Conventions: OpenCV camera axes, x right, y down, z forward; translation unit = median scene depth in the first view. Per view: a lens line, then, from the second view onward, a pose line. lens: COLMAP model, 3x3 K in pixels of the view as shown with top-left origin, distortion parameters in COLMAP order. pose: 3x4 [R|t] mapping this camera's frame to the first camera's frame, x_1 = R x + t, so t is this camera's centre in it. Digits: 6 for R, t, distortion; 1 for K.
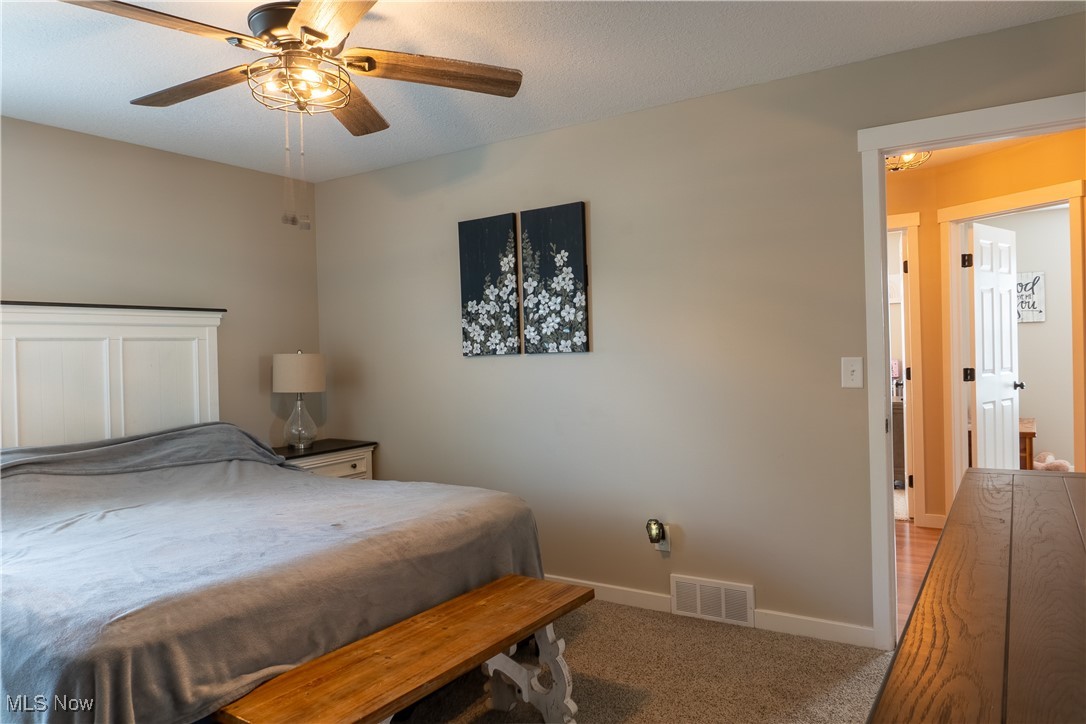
lens RADIAL K [[744.0, 0, 550.6], [0, 744.0, 362.9], [0, 0, 1]] dist [-0.006015, -0.001874]
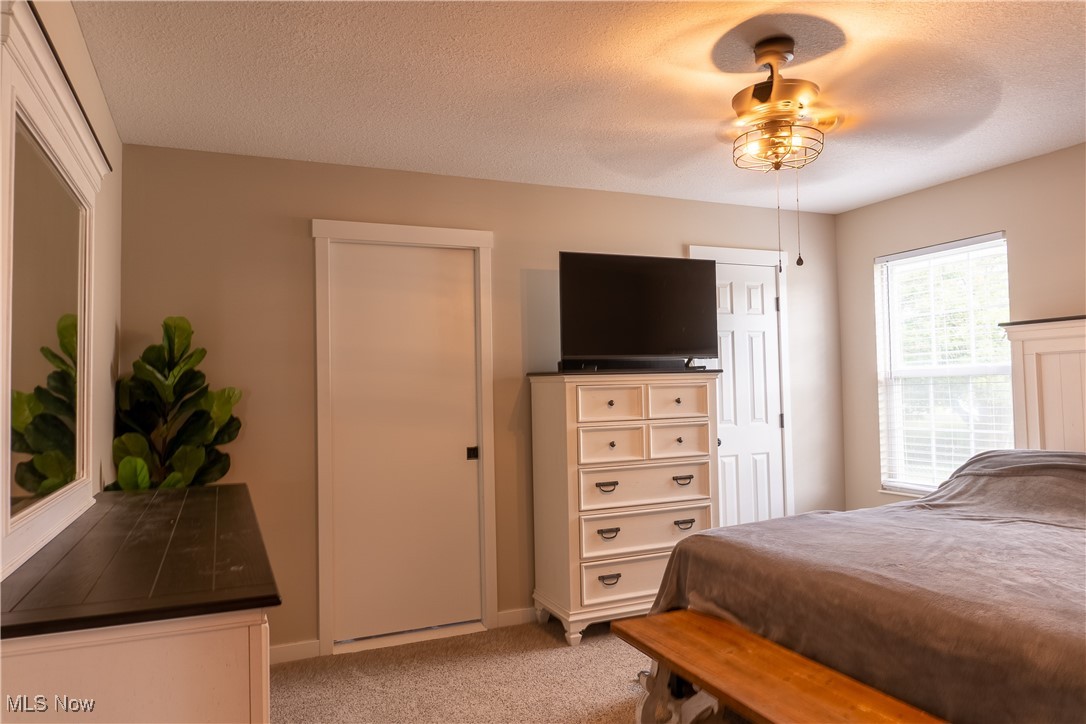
lens RADIAL K [[744.0, 0, 549.9], [0, 744.0, 360.6], [0, 0, 1]] dist [-0.006015, -0.001874]
pose [[-0.562712, 0.007538, -0.826619, 0.852147], [0.030672, 0.999460, -0.011765, -0.043013], [0.826084, -0.031975, -0.562640, 1.391942]]
